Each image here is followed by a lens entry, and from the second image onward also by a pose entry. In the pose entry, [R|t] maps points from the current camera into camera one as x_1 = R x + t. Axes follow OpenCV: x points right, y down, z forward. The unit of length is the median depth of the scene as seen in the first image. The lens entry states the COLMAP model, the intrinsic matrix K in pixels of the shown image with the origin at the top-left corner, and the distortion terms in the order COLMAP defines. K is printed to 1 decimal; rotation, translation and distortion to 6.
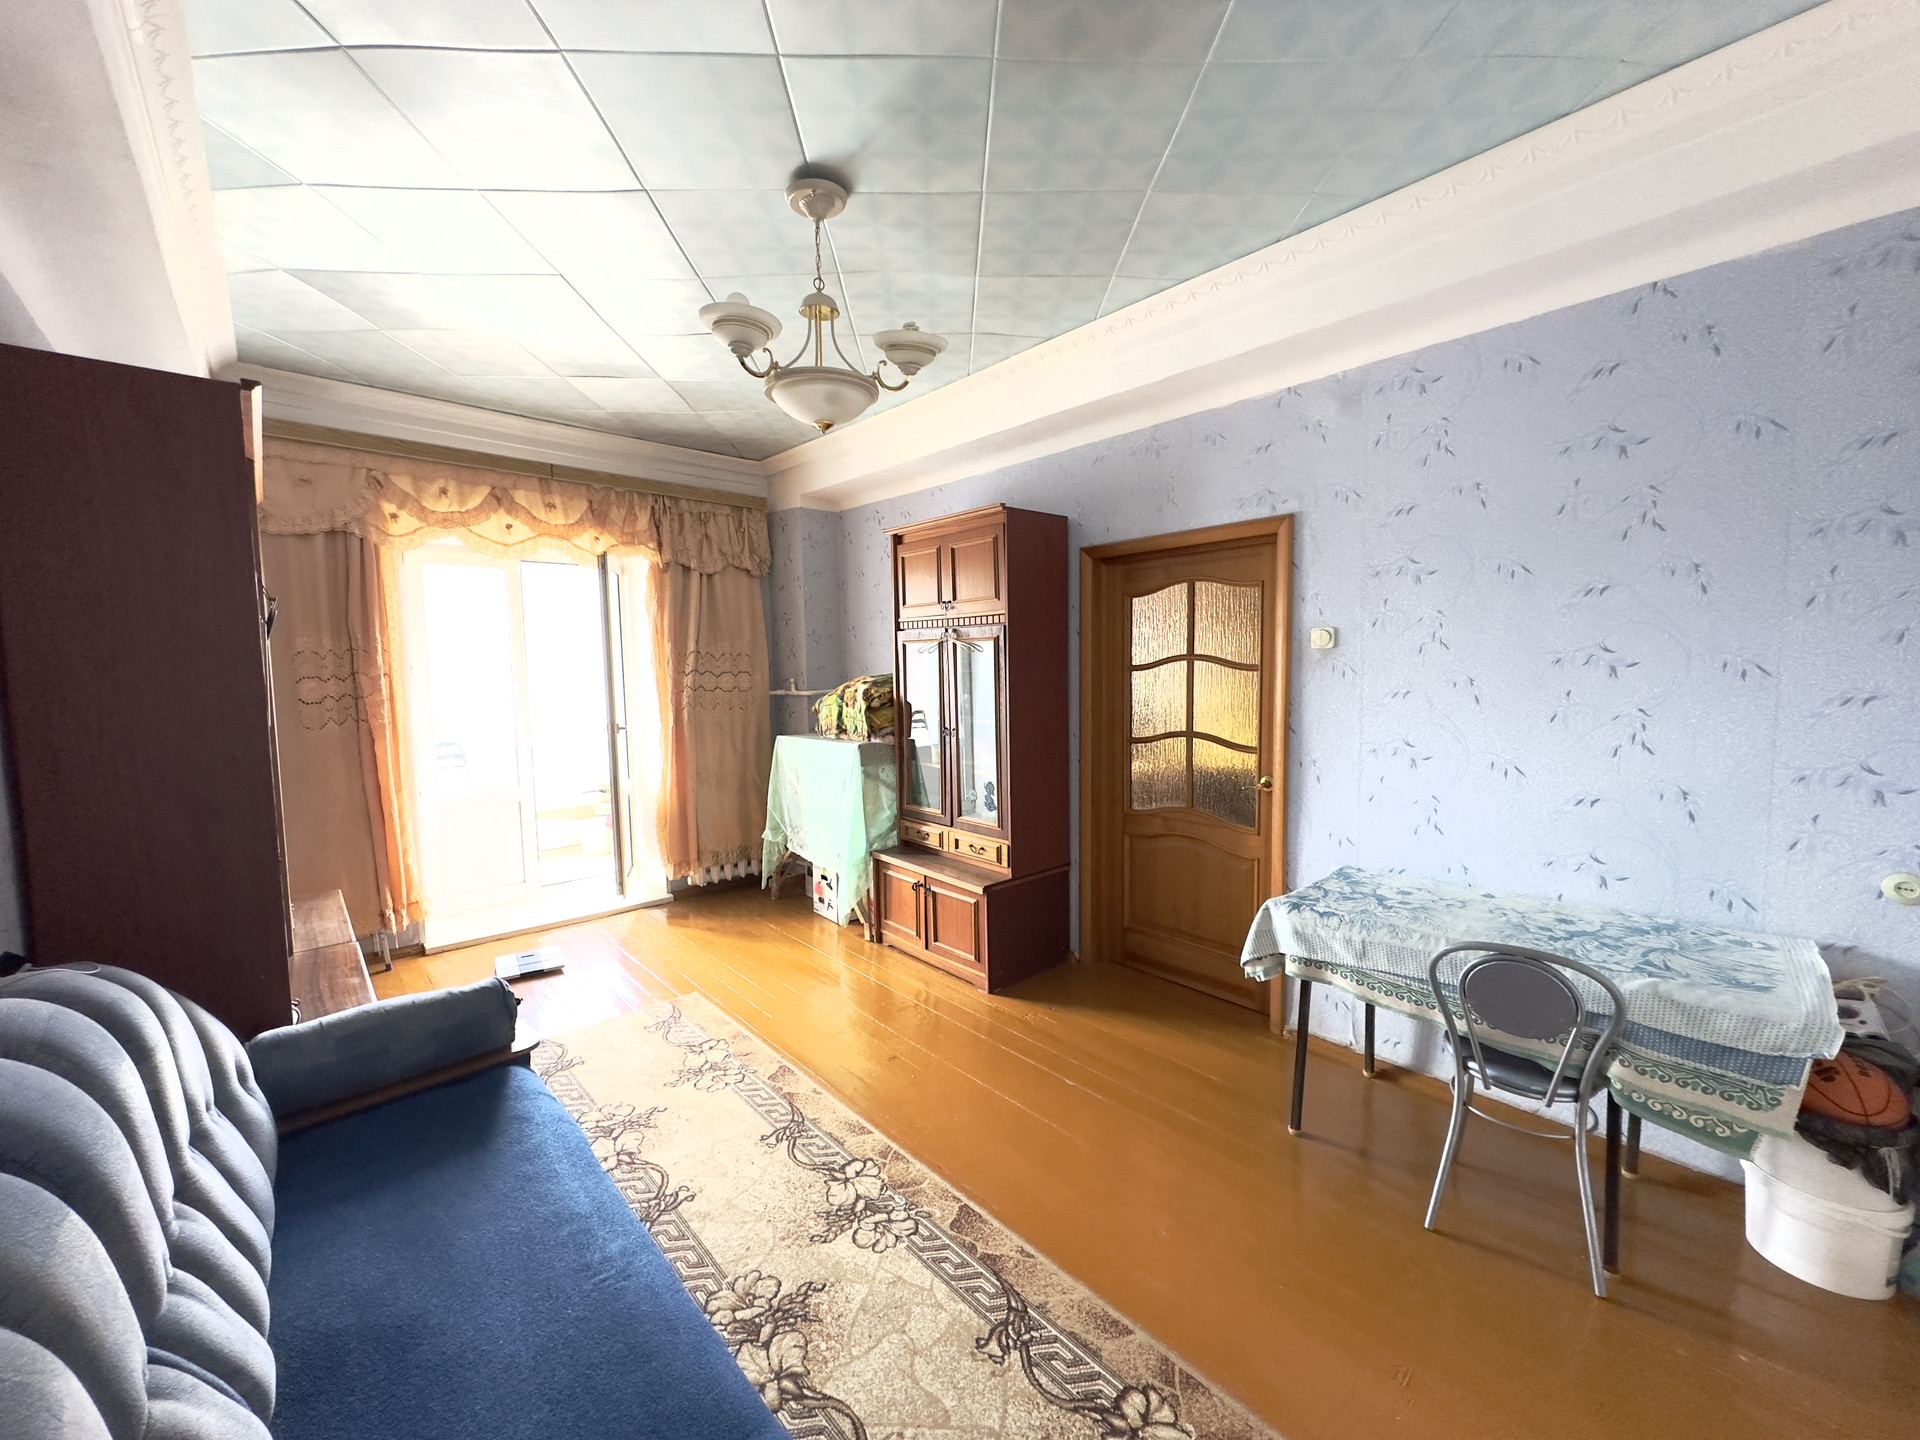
lens RADIAL K [[763.2, 0, 959.3], [0, 763.2, 721.9], [0, 0, 1]] dist [-0.003475, 0.000639]
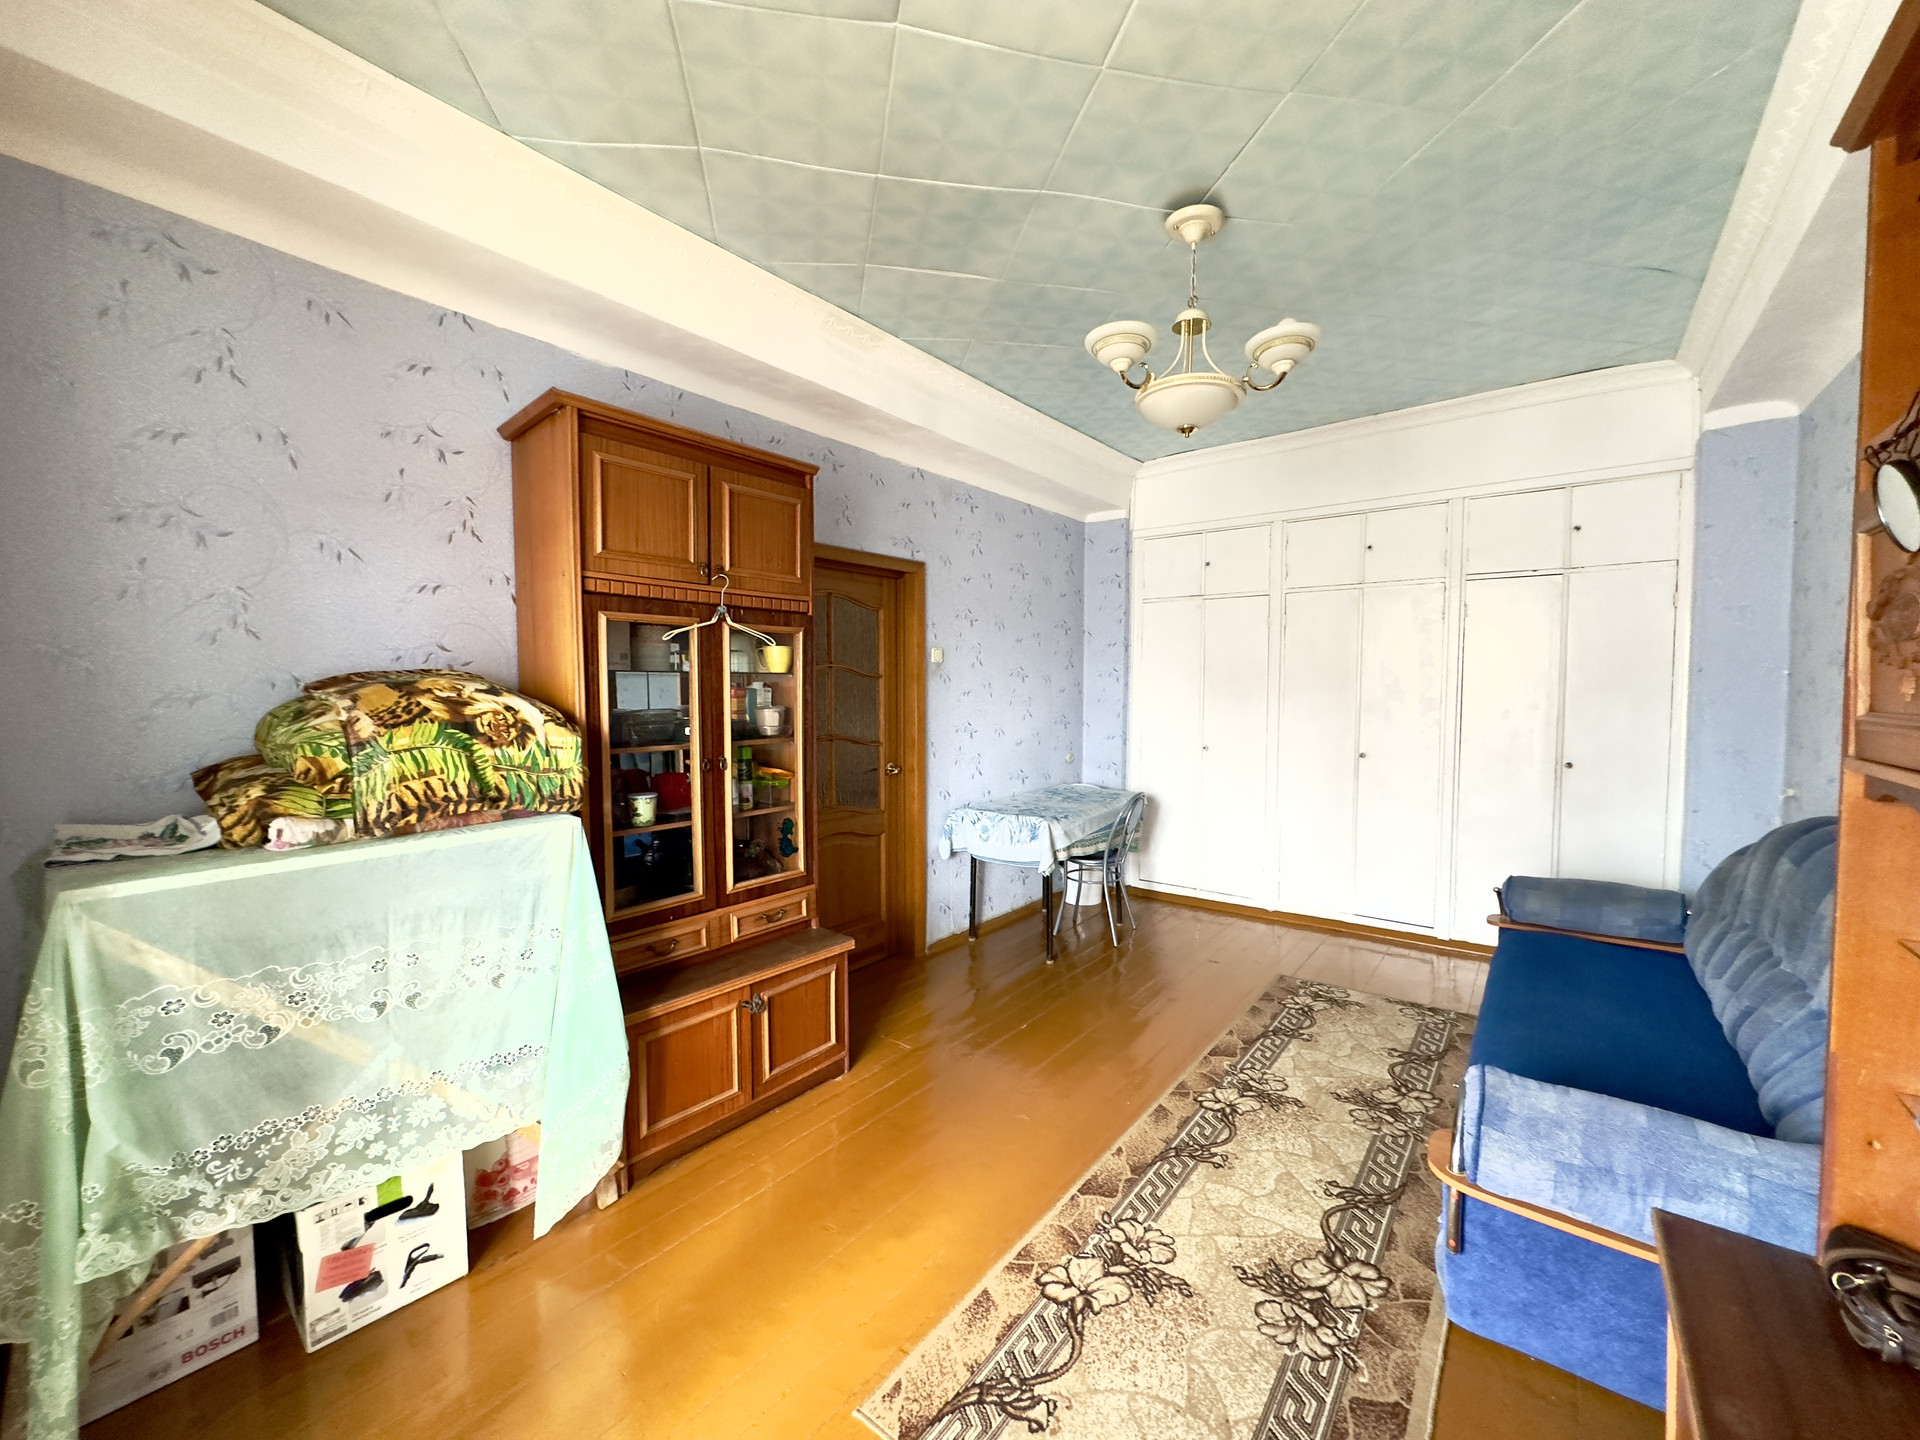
lens RADIAL K [[762.7, 0, 959.3], [0, 762.7, 721.7], [0, 0, 1]] dist [-0.003686, 0.000585]
pose [[-0.171938, -0.032239, 0.984580, -1.176023], [0.082490, 0.995483, 0.047002, -0.062096], [-0.981648, 0.089300, -0.168502, 1.523625]]
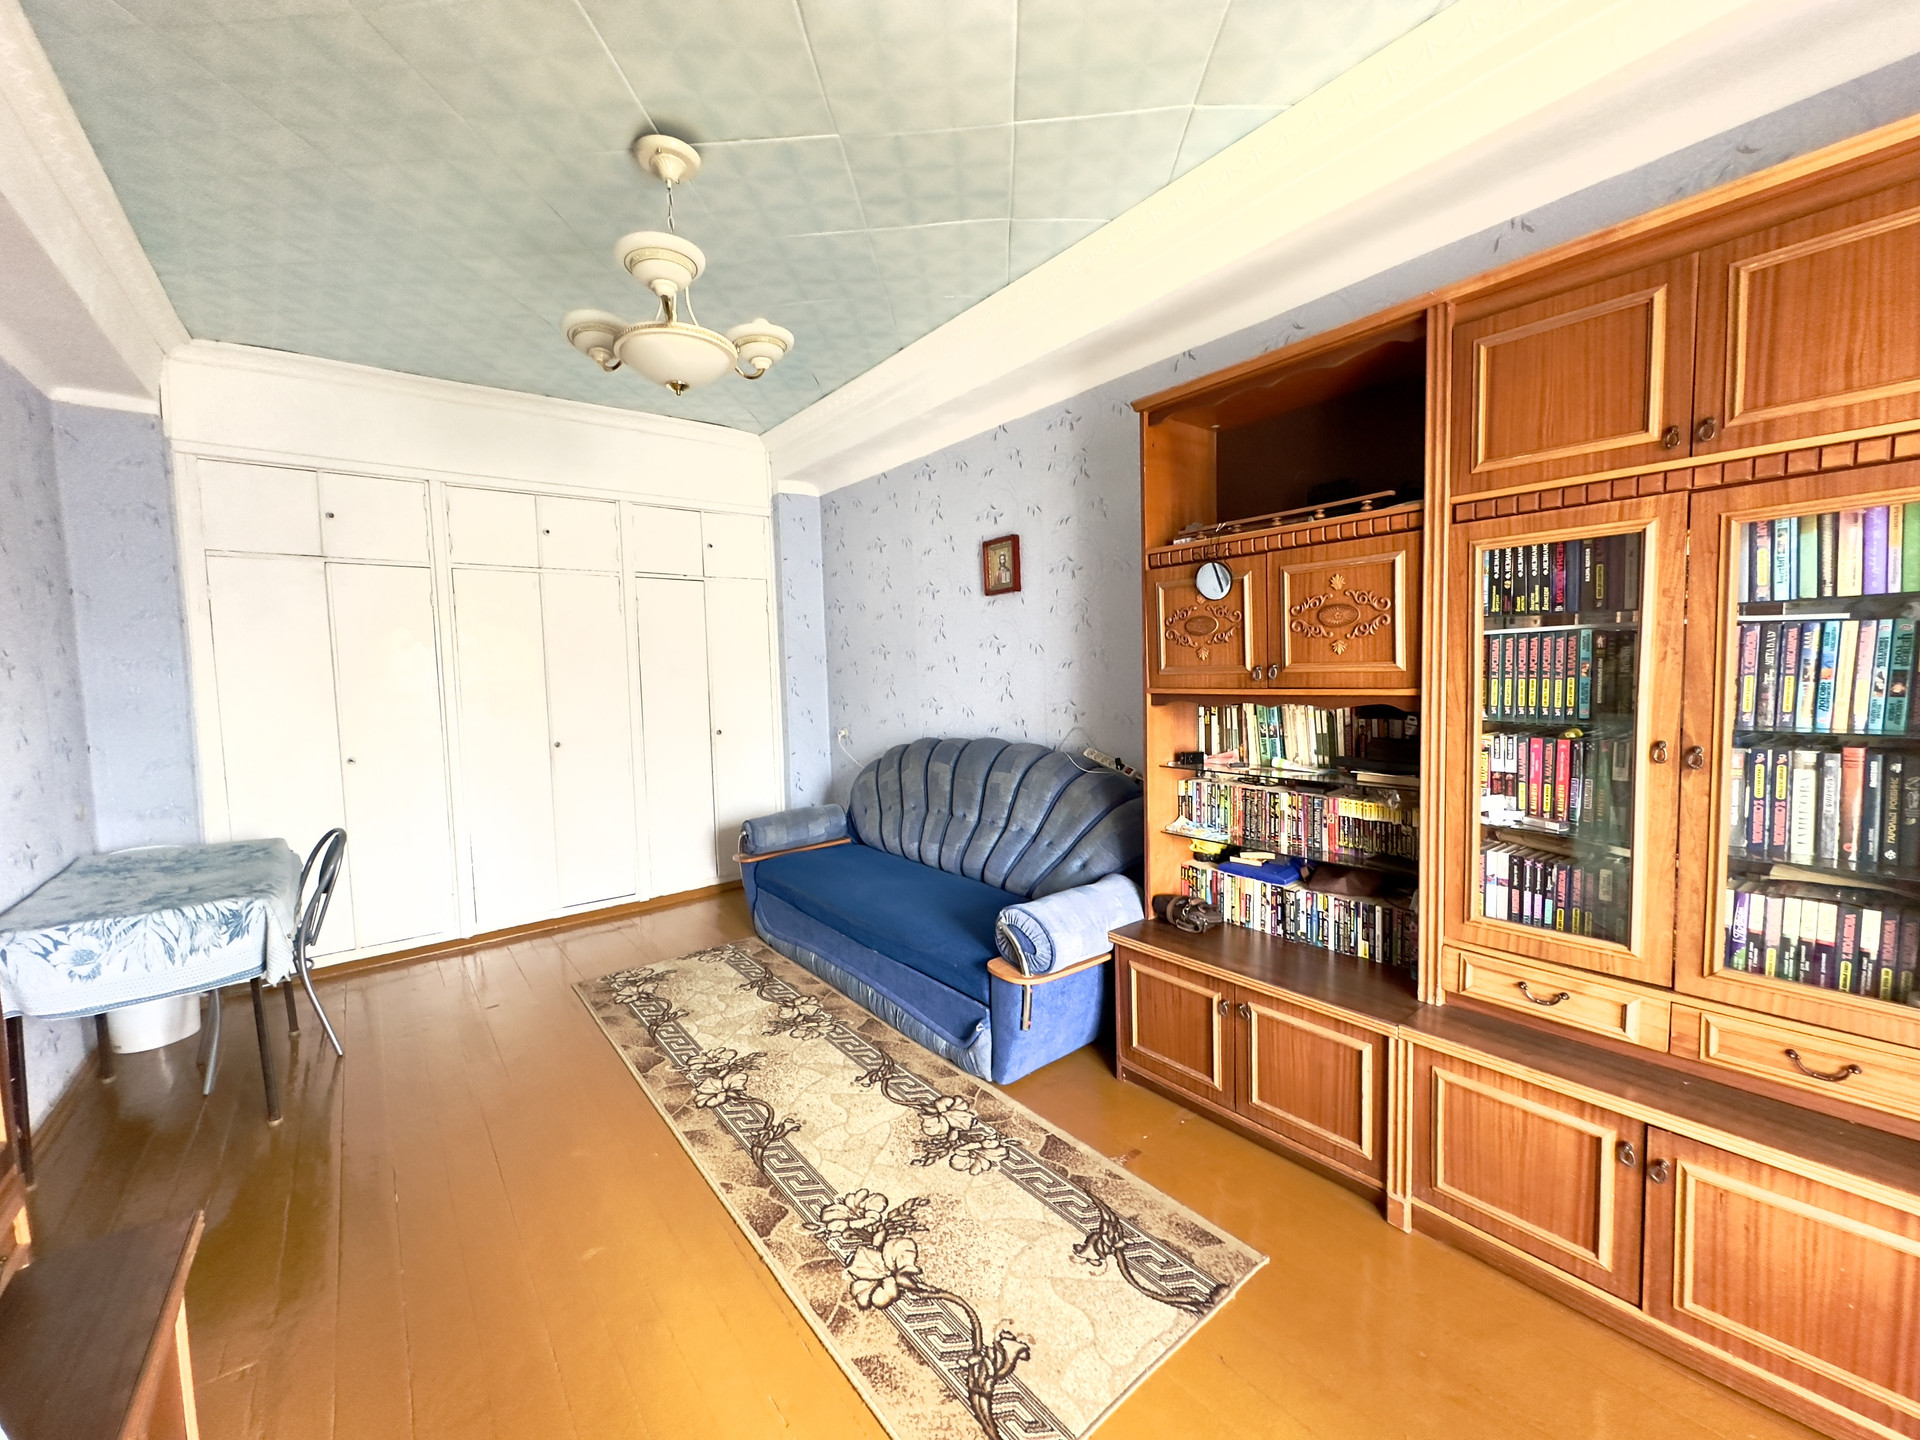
lens RADIAL K [[762.7, 0, 959.3], [0, 762.7, 721.7], [0, 0, 1]] dist [-0.003686, 0.000585]
pose [[-0.997029, 0.035272, 0.068470, -0.584976], [0.045363, 0.987350, 0.151927, -0.100224], [-0.062245, 0.154581, -0.986017, 1.992440]]
